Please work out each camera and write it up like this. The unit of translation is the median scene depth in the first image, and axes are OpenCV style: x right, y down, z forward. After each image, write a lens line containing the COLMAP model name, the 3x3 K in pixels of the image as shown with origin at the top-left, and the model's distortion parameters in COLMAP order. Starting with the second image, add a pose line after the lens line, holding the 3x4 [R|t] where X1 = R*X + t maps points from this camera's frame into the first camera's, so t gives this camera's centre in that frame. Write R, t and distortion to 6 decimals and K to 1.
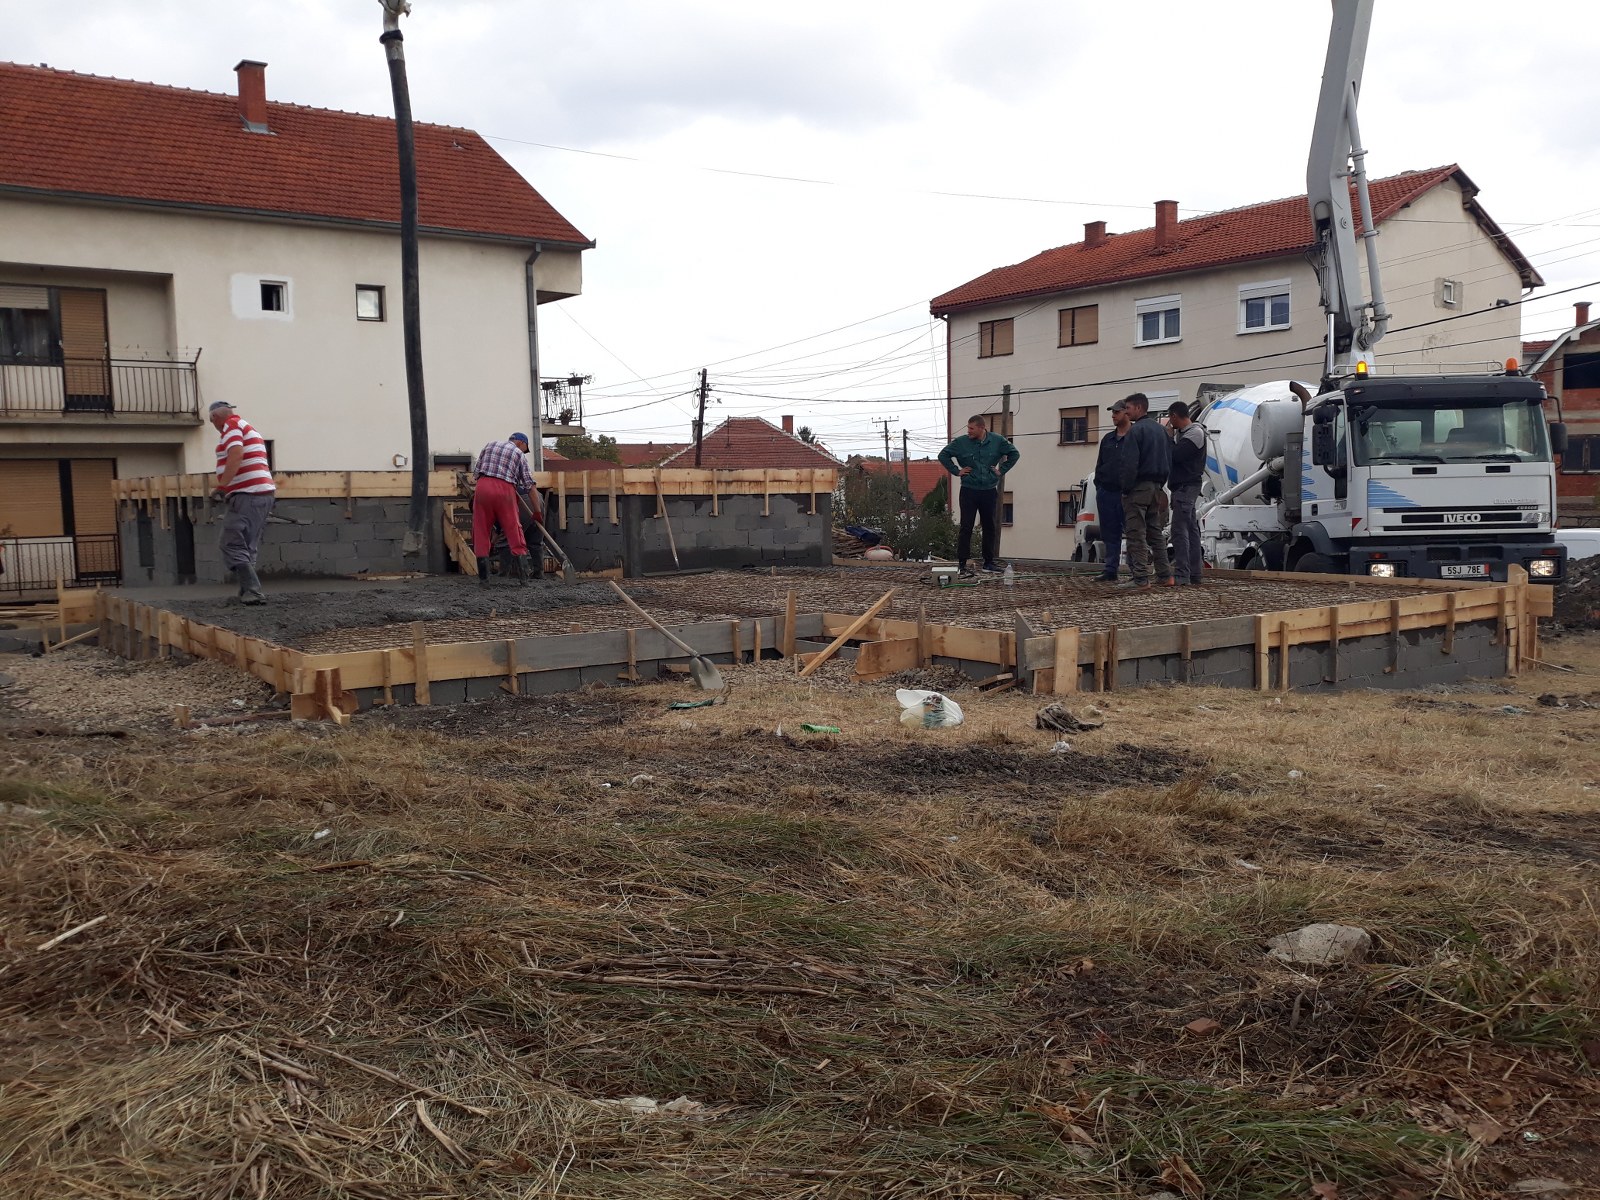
lens RADIAL K [[1316.6, 0, 801.5], [0, 1316.6, 600.3], [0, 0, 1]] dist [0.039201, -0.081243]
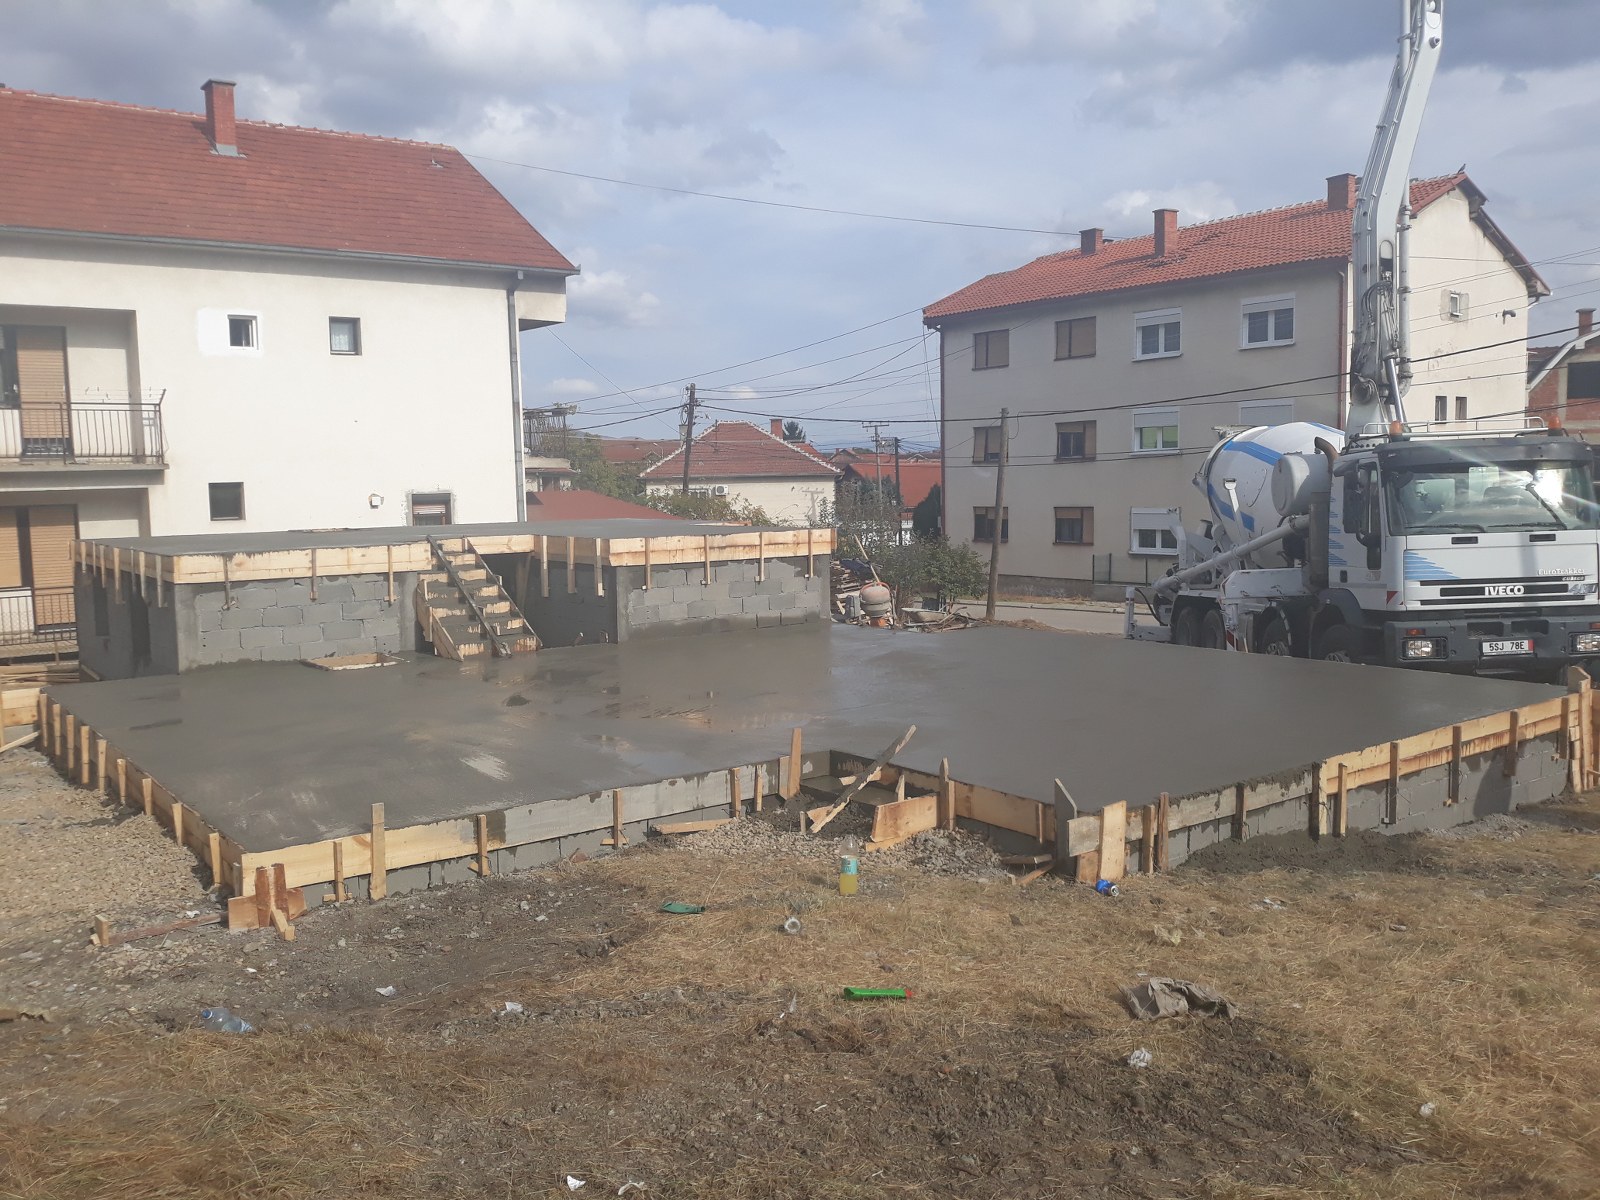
lens RADIAL K [[1316.5, 0, 794.2], [0, 1316.5, 600.0], [0, 0, 1]] dist [0.045362, -0.088564]
pose [[0.999987, -0.003147, 0.003979, -0.005014], [0.003113, 0.999961, 0.008311, -0.042289], [-0.004005, -0.008299, 0.999958, 0.040975]]
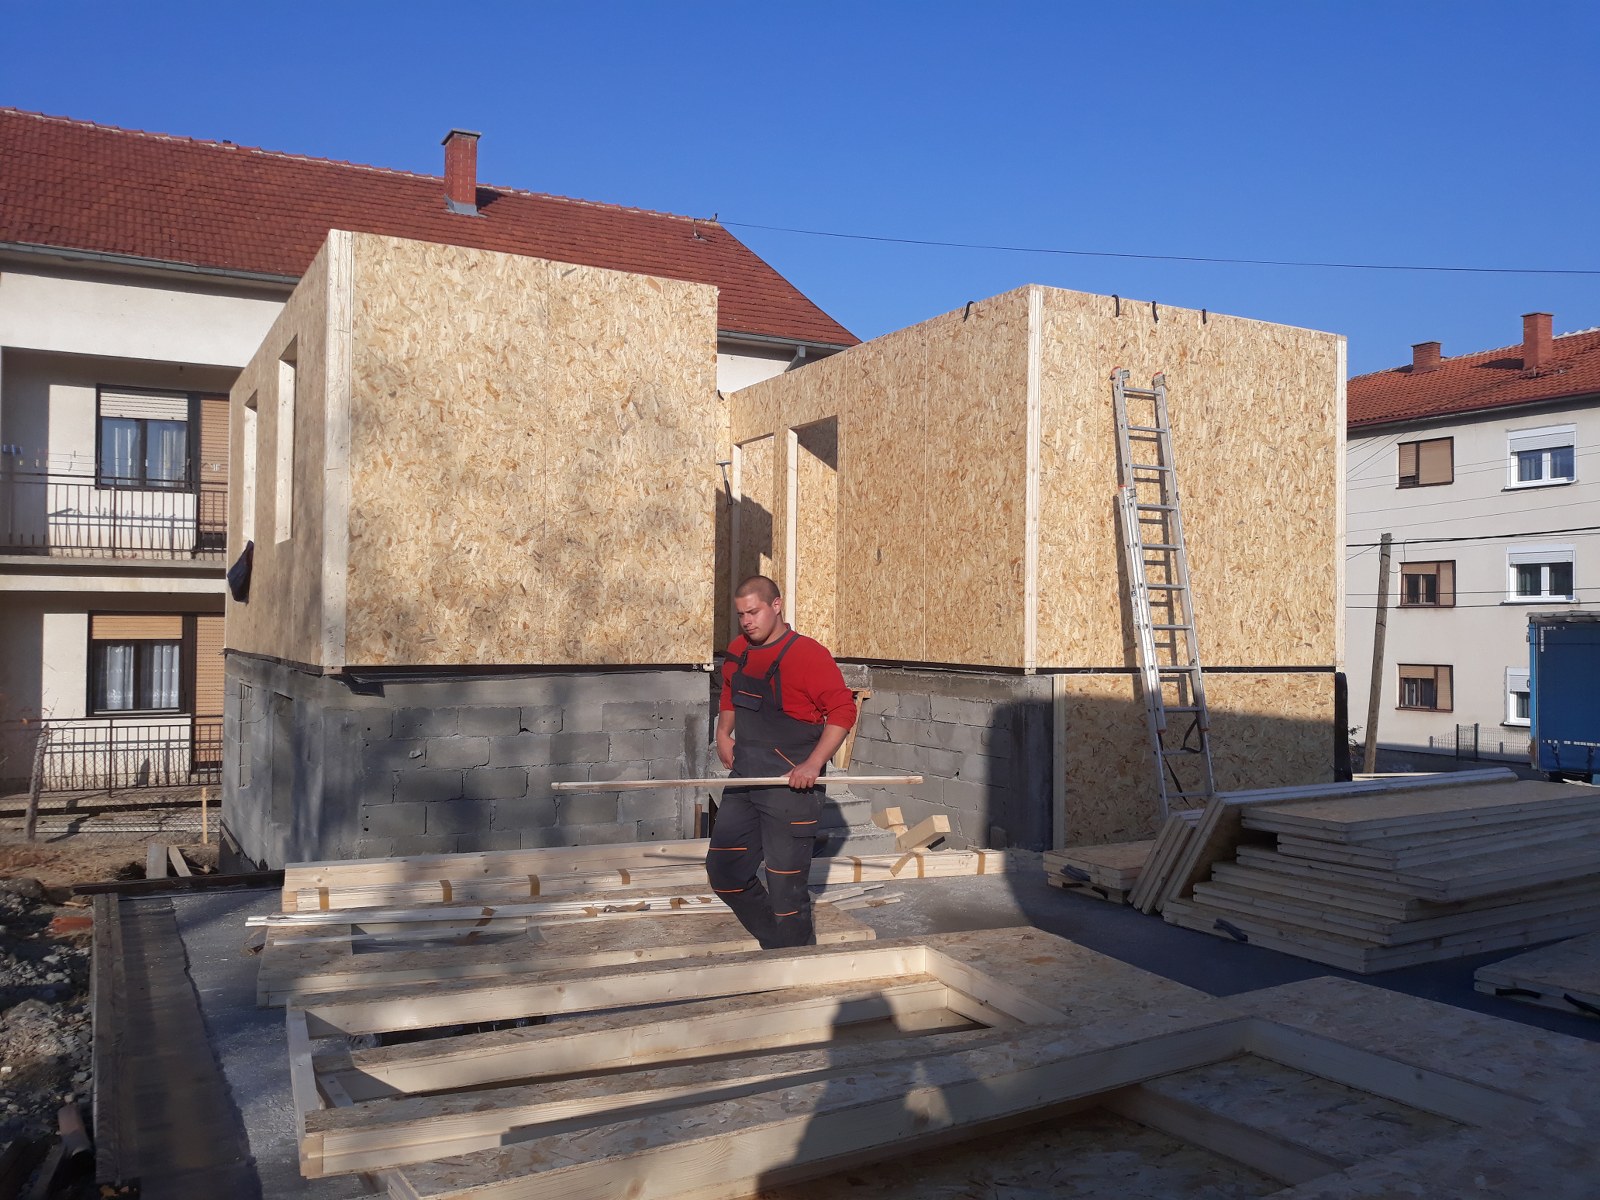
lens RADIAL K [[1308.2, 0, 798.7], [0, 1308.2, 614.5], [0, 0, 1]] dist [0.110705, -0.308139]
pose [[0.988255, 0.026983, -0.150411, -0.086293], [-0.040731, 0.995191, -0.089084, -0.048570], [0.147283, 0.094164, 0.984602, 0.279152]]
